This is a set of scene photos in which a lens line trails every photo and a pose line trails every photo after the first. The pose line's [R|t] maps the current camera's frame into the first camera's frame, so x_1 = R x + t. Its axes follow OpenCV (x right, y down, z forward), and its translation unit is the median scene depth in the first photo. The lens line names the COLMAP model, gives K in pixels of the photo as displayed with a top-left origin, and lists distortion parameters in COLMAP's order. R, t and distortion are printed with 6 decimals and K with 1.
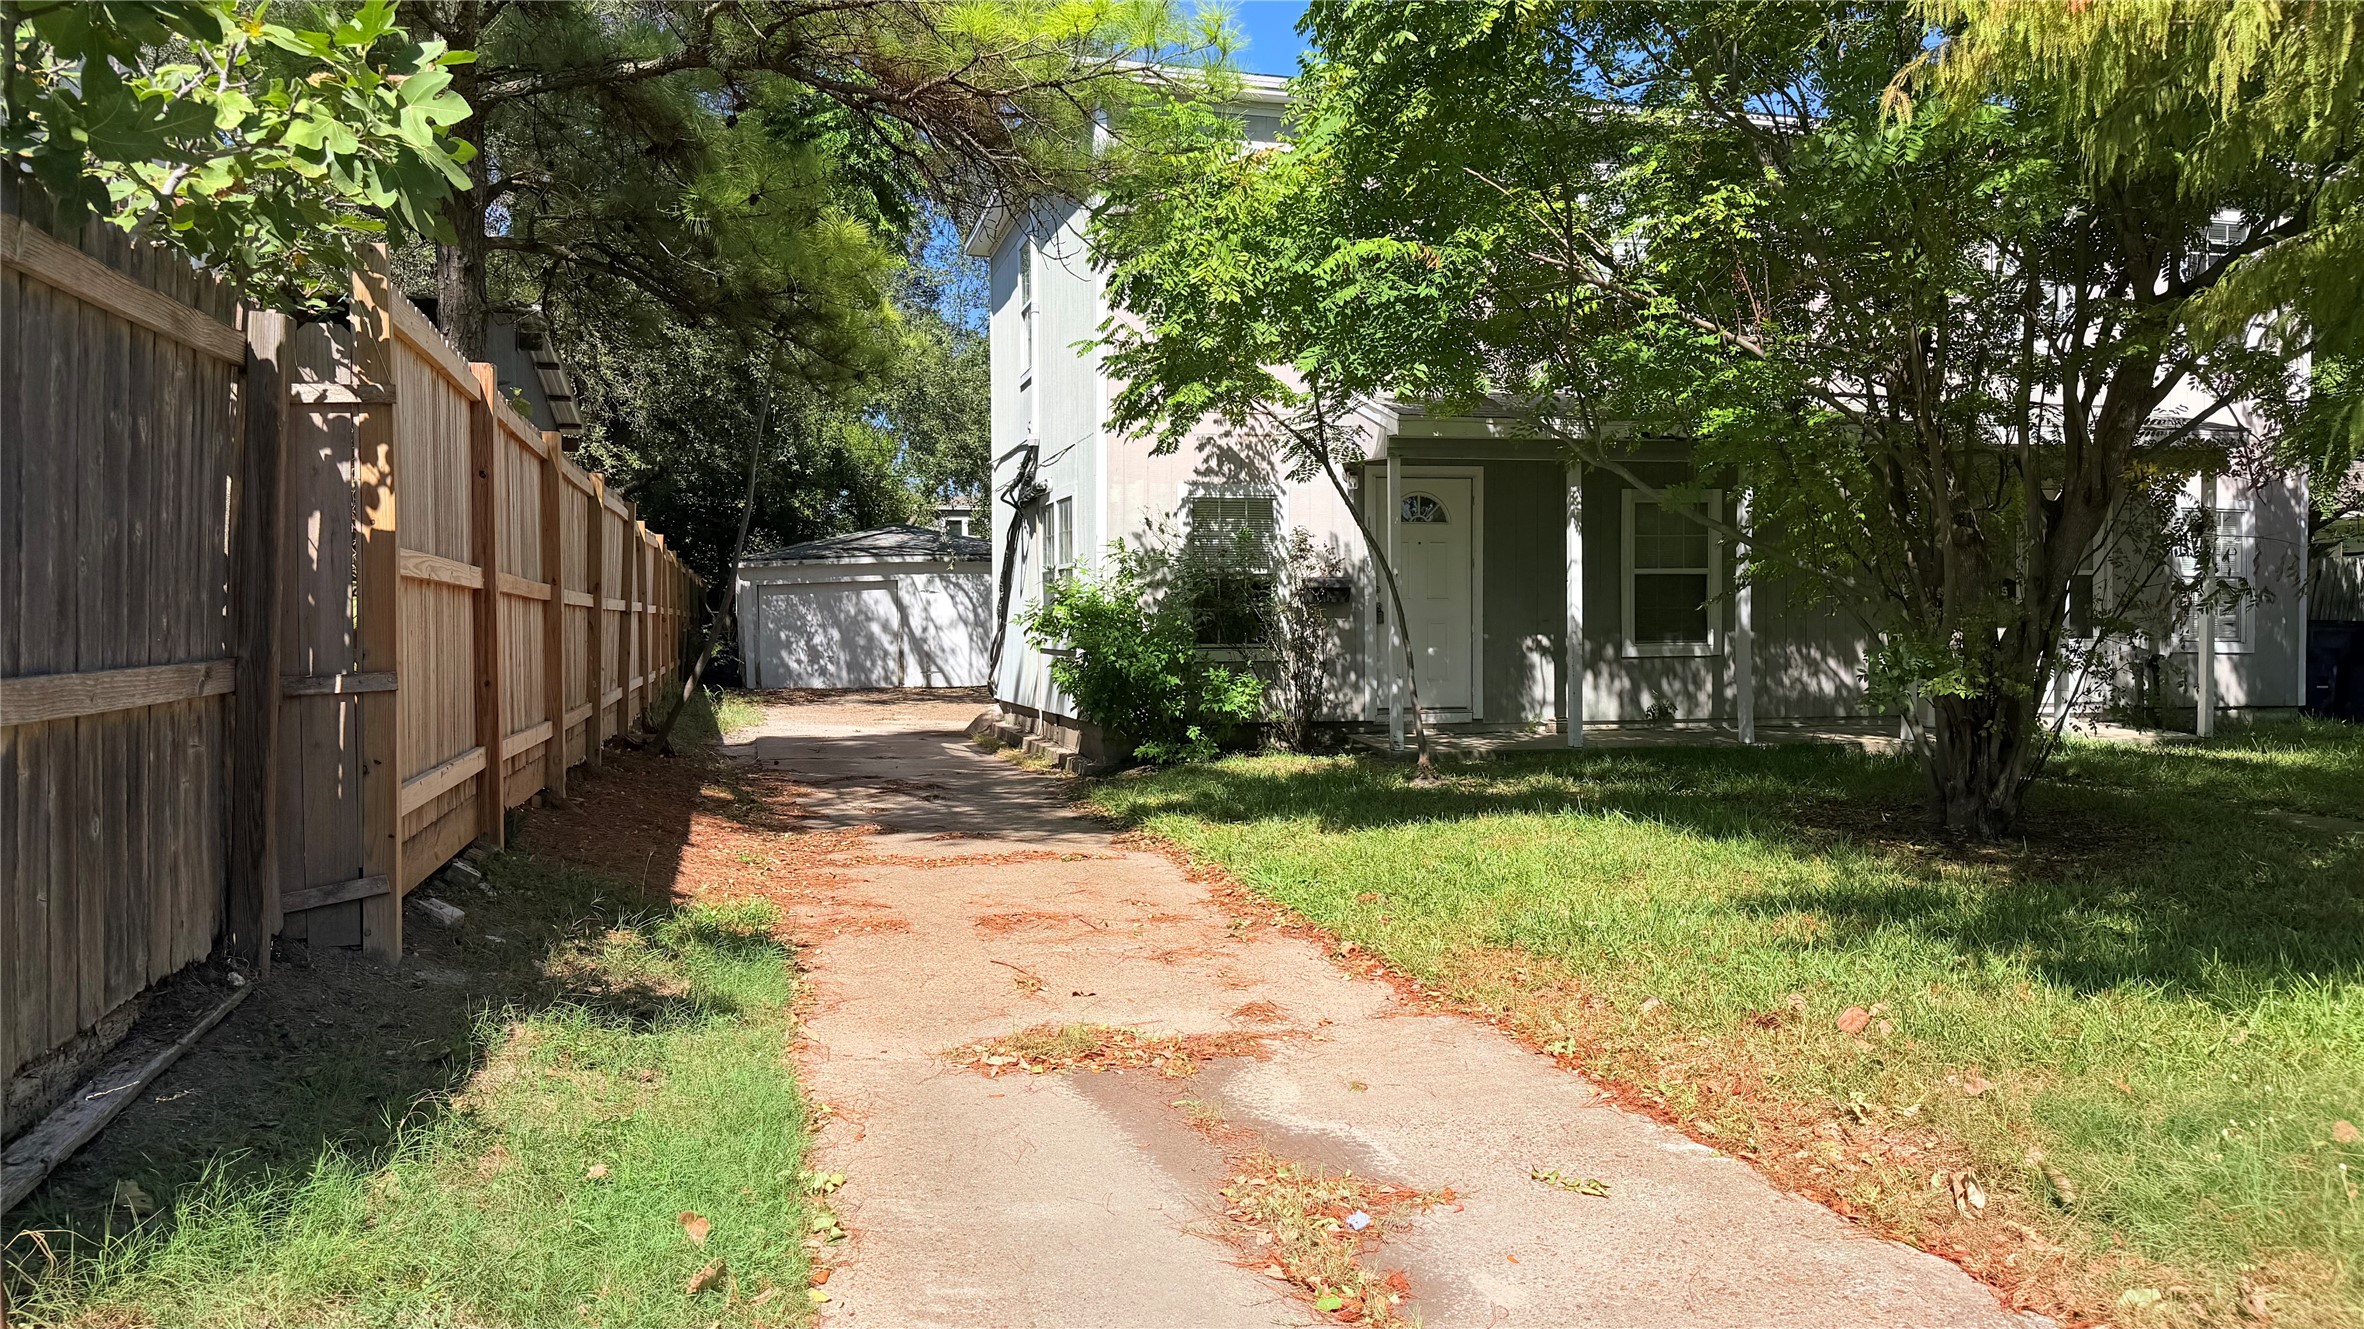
lens RADIAL K [[1639.2, 0, 1182.0], [0, 1639.2, 664.5], [0, 0, 1]] dist [0.119649, -0.153069]
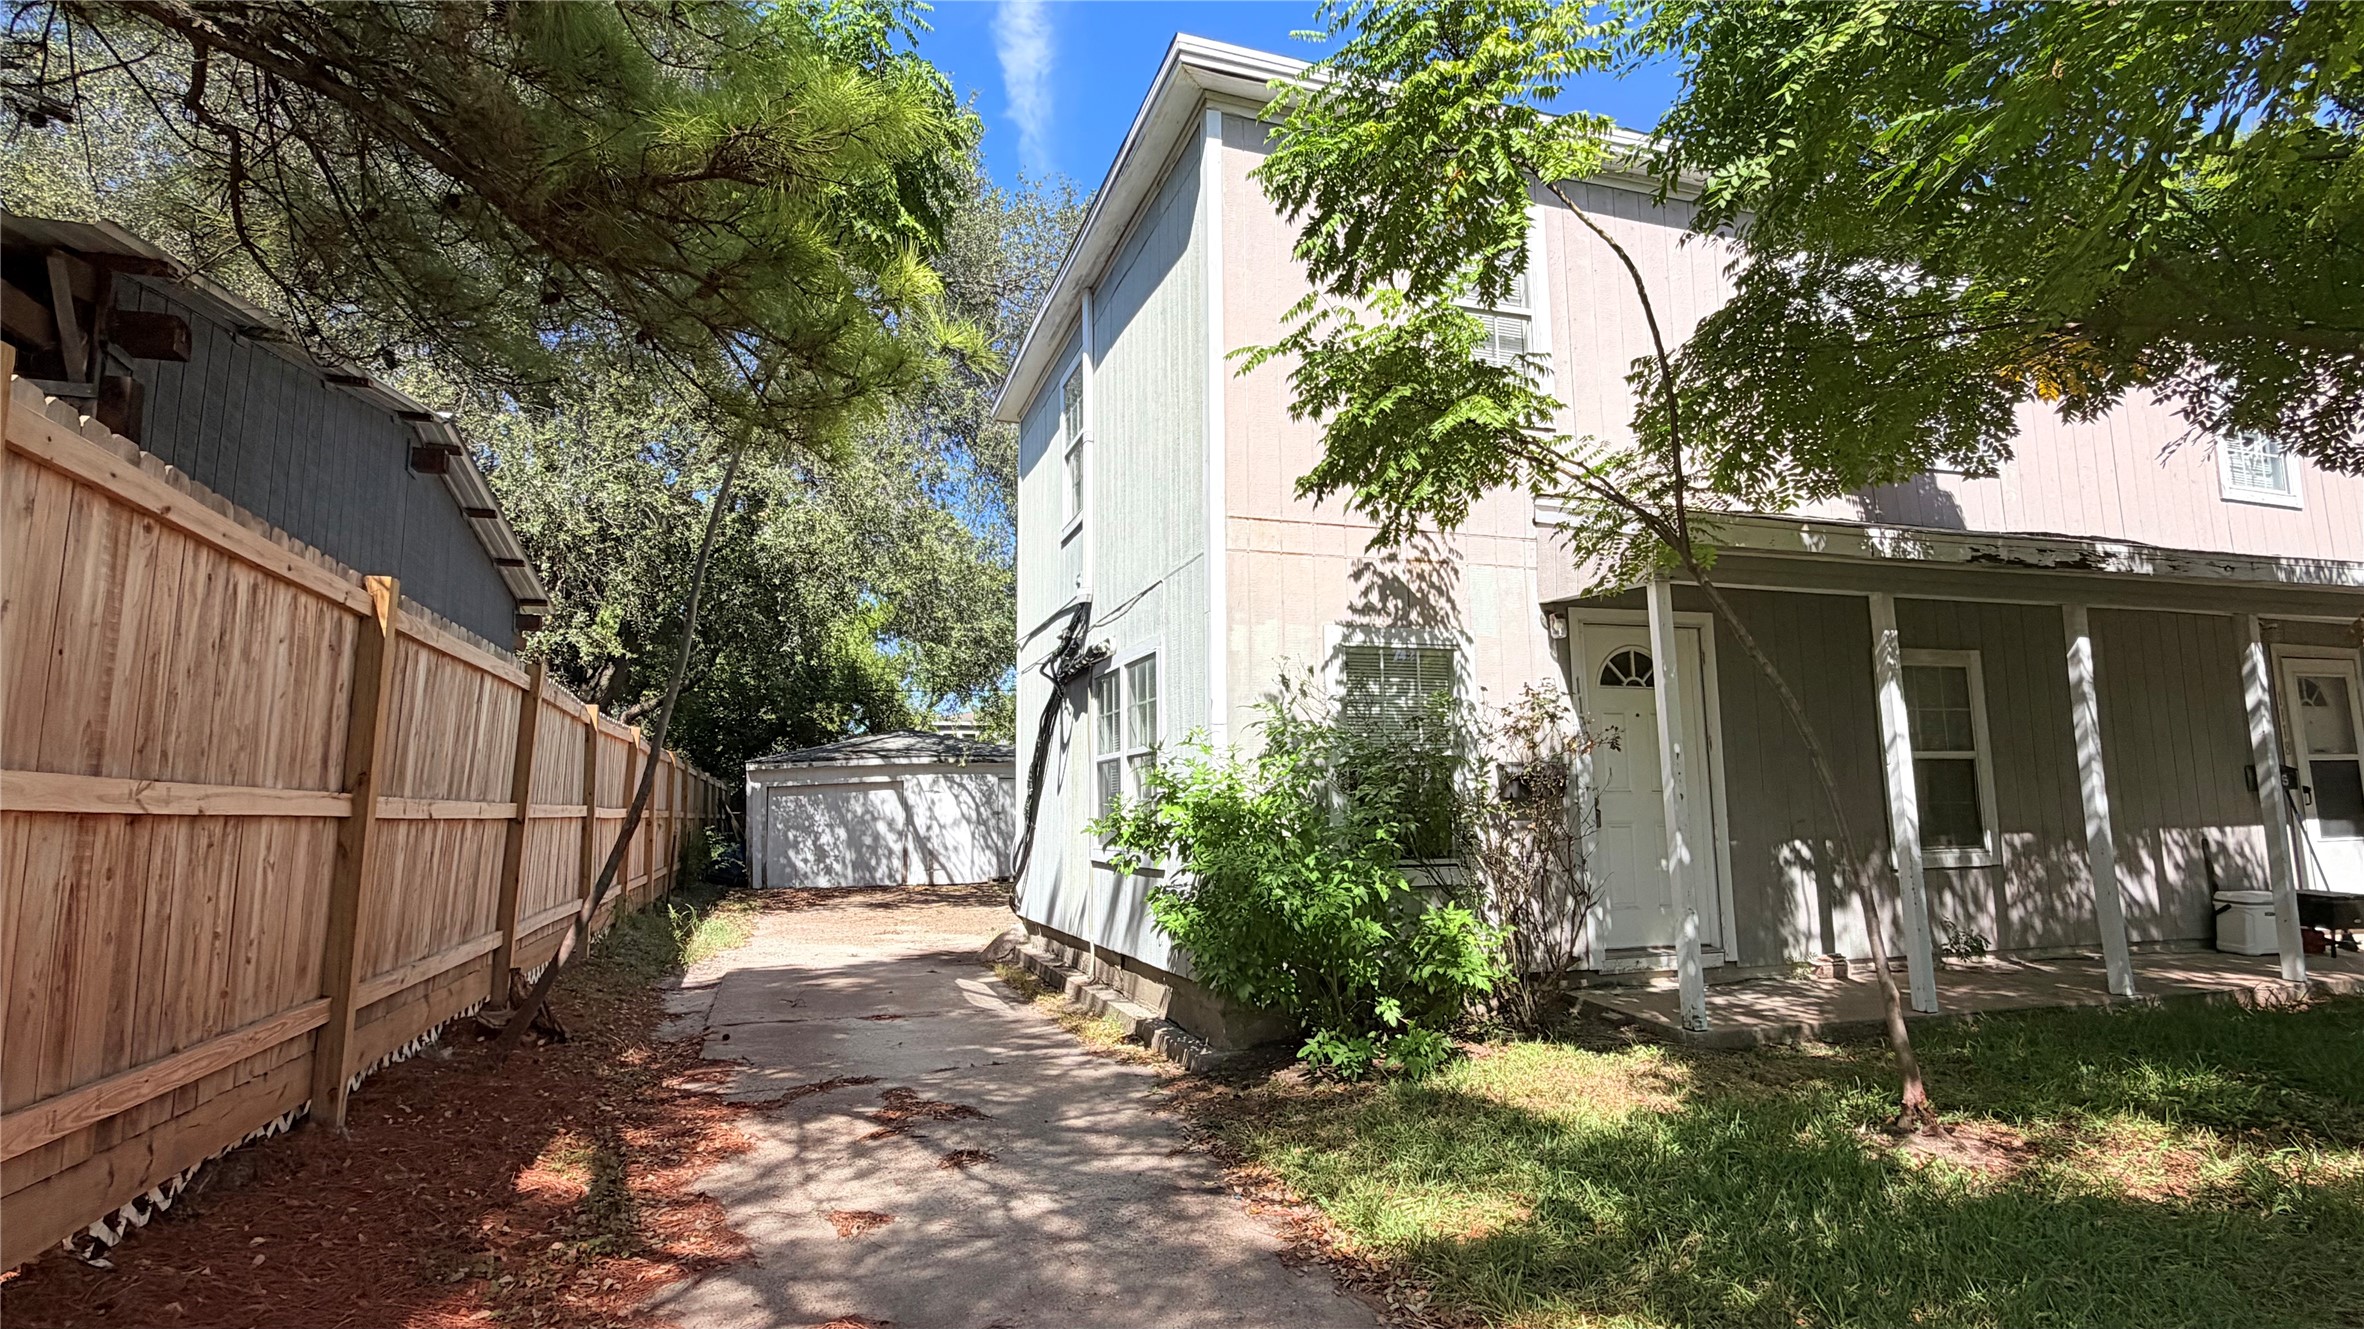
lens RADIAL K [[1192.2, 0, 1182.0], [0, 1192.2, 664.5], [0, 0, 1]] dist [-0.000935, -0.000316]
pose [[0.998232, -0.000583, 0.059434, -0.087279], [0.009522, 0.988605, -0.150233, -0.018477], [-0.058669, 0.150533, 0.986863, 0.485930]]
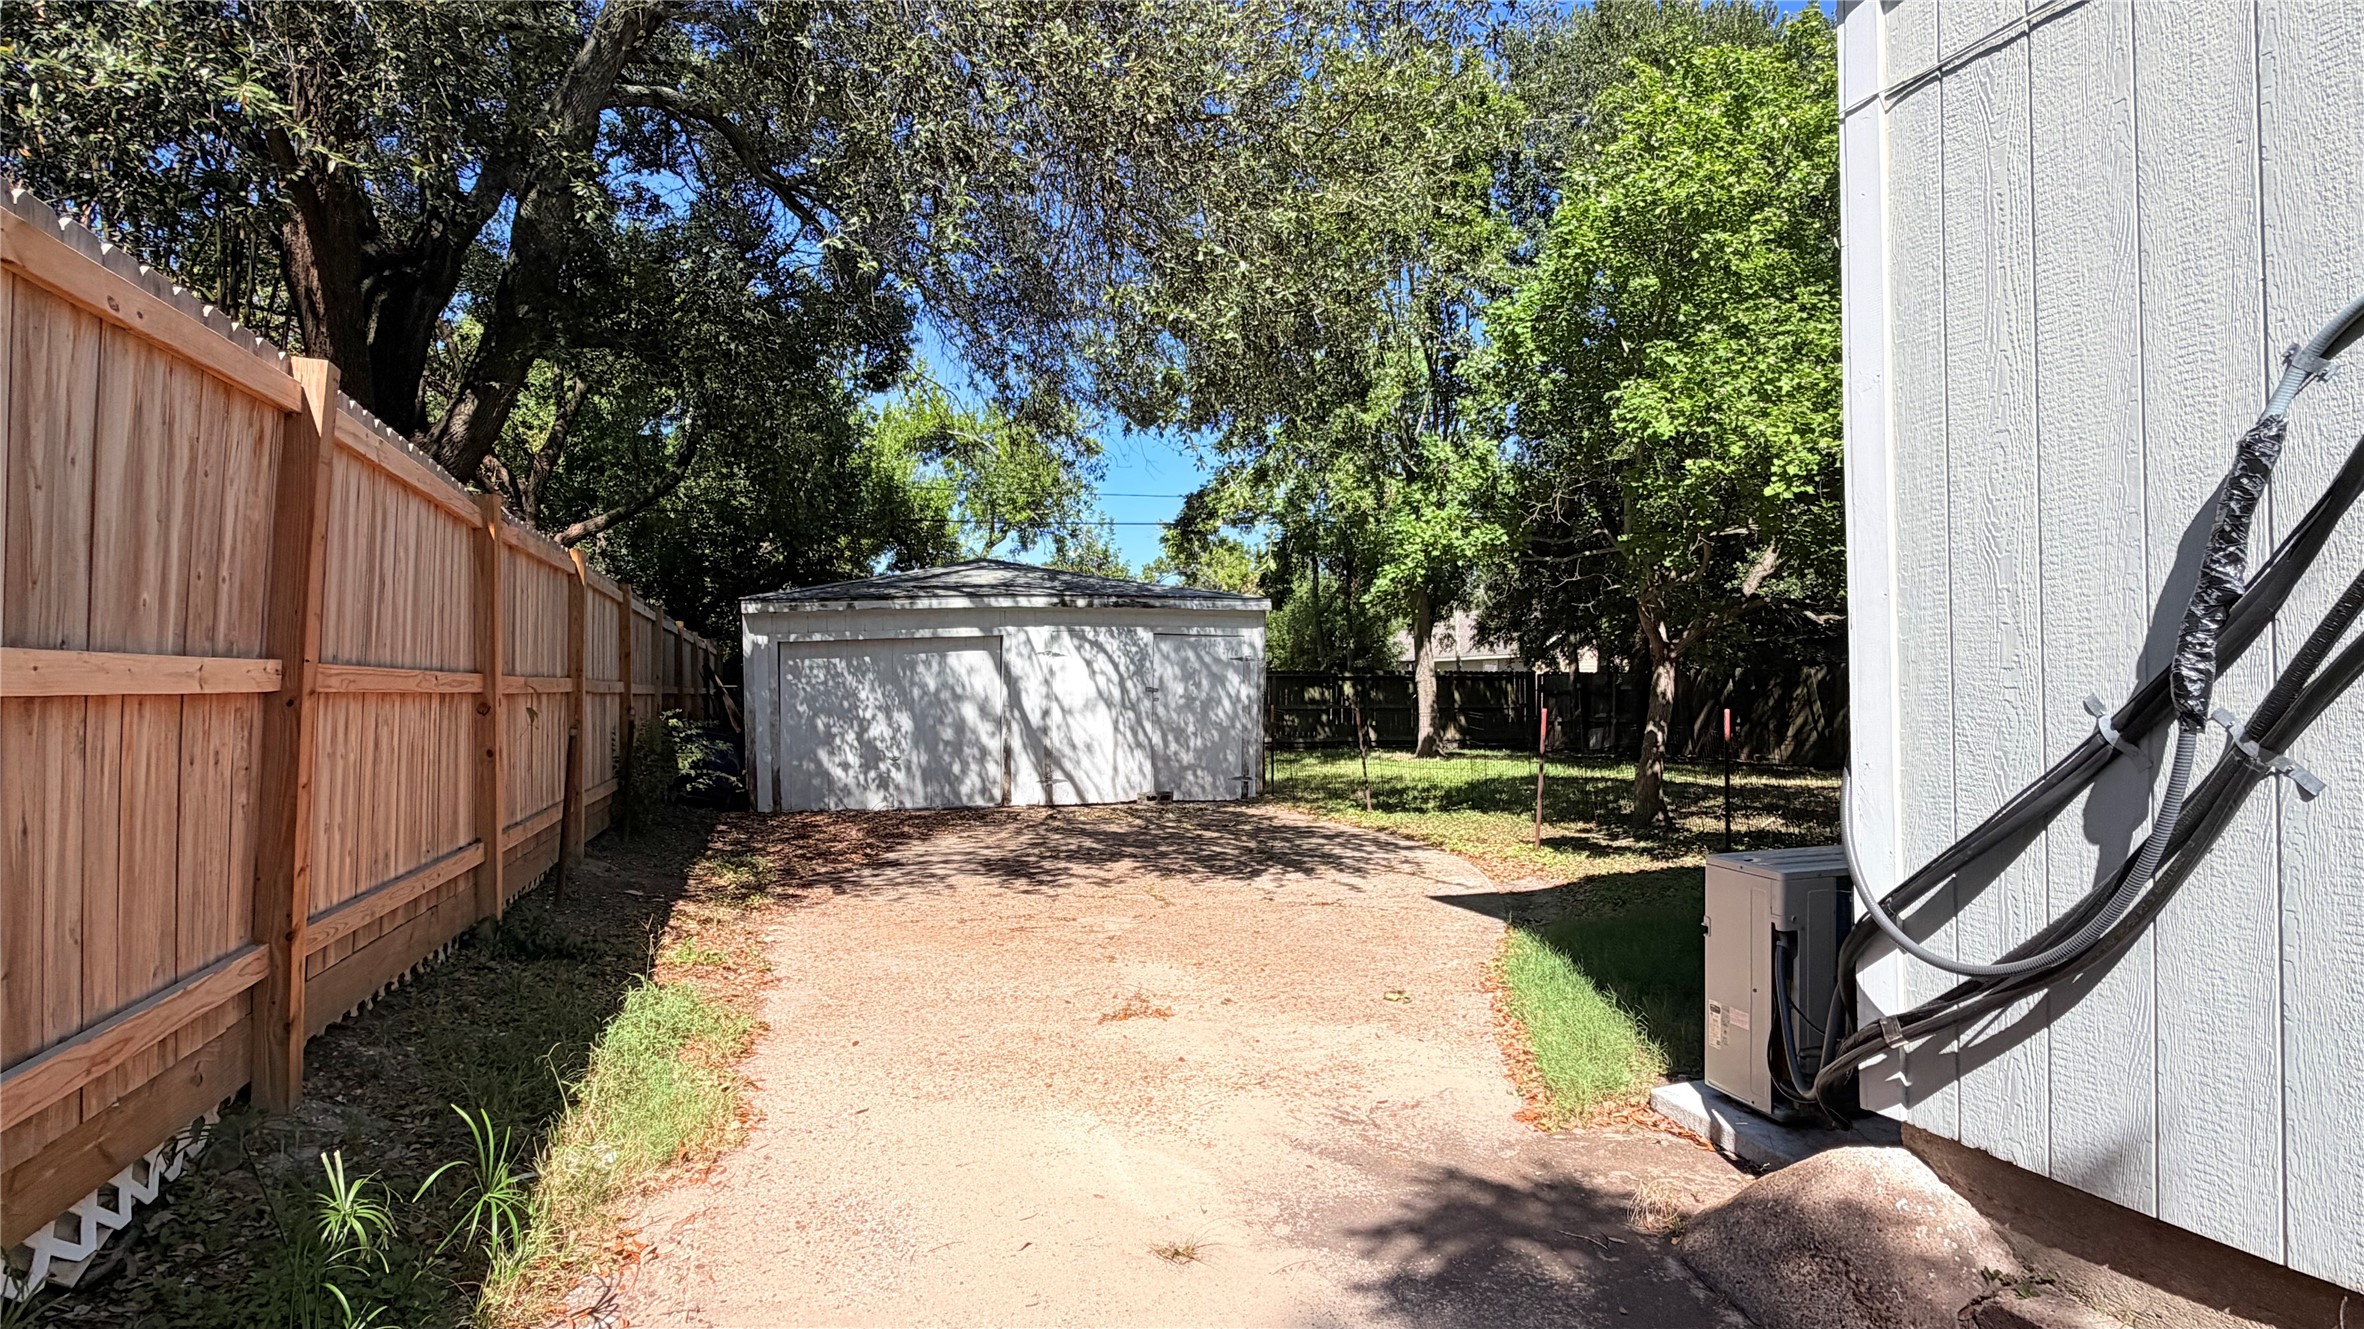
lens RADIAL K [[1190.4, 0, 1183.2], [0, 1190.4, 663.0], [0, 0, 1]] dist [-0.002508, -0.000869]
pose [[0.998008, 0.002438, 0.063041, -0.278650], [0.000792, 0.998690, -0.051158, -0.036316], [-0.063083, 0.051106, 0.996699, 1.131855]]
